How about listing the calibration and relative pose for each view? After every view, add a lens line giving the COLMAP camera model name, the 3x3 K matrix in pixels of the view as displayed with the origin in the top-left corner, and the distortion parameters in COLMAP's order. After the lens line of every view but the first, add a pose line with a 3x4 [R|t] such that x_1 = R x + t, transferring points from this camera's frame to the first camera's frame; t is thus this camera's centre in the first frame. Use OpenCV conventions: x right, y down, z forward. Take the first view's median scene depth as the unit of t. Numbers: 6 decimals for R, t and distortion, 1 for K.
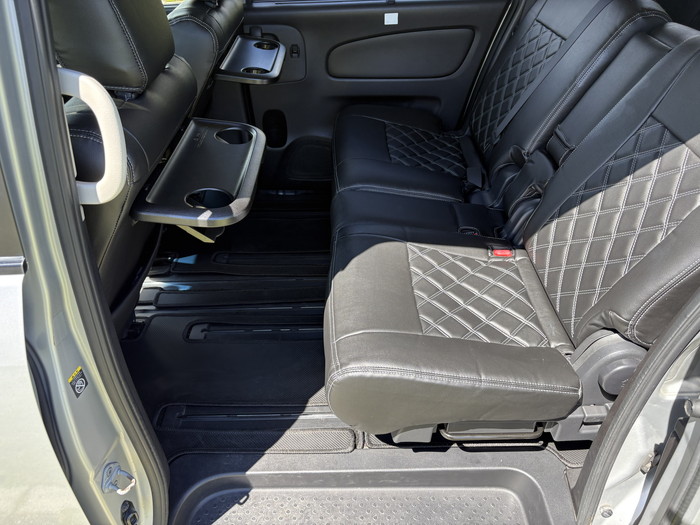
lens RADIAL K [[533.3, 0, 349.1], [0, 533.3, 263.3], [0, 0, 1]] dist [0.000694, -0.004658]
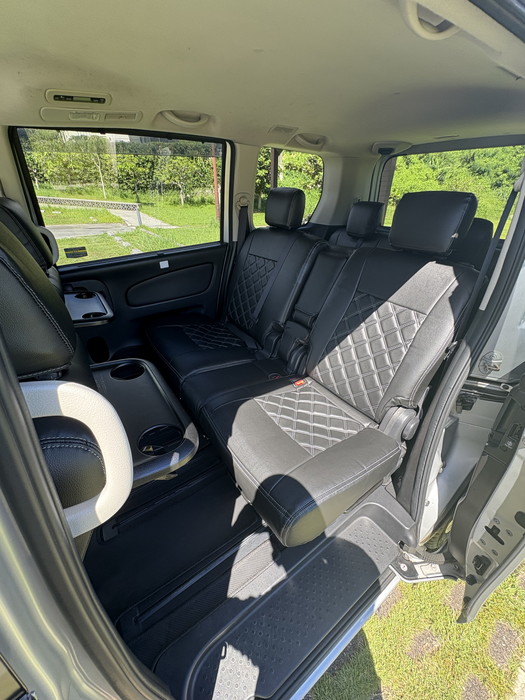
lens RADIAL K [[280.0, 0, 263.5], [0, 280.0, 348.6], [0, 0, 1]] dist [0.000709, -0.000005]
pose [[0.827365, -0.287817, 0.482316, -0.215745], [0.340536, 0.939944, -0.023254, -0.145457], [-0.446657, 0.183486, 0.875689, 0.257804]]
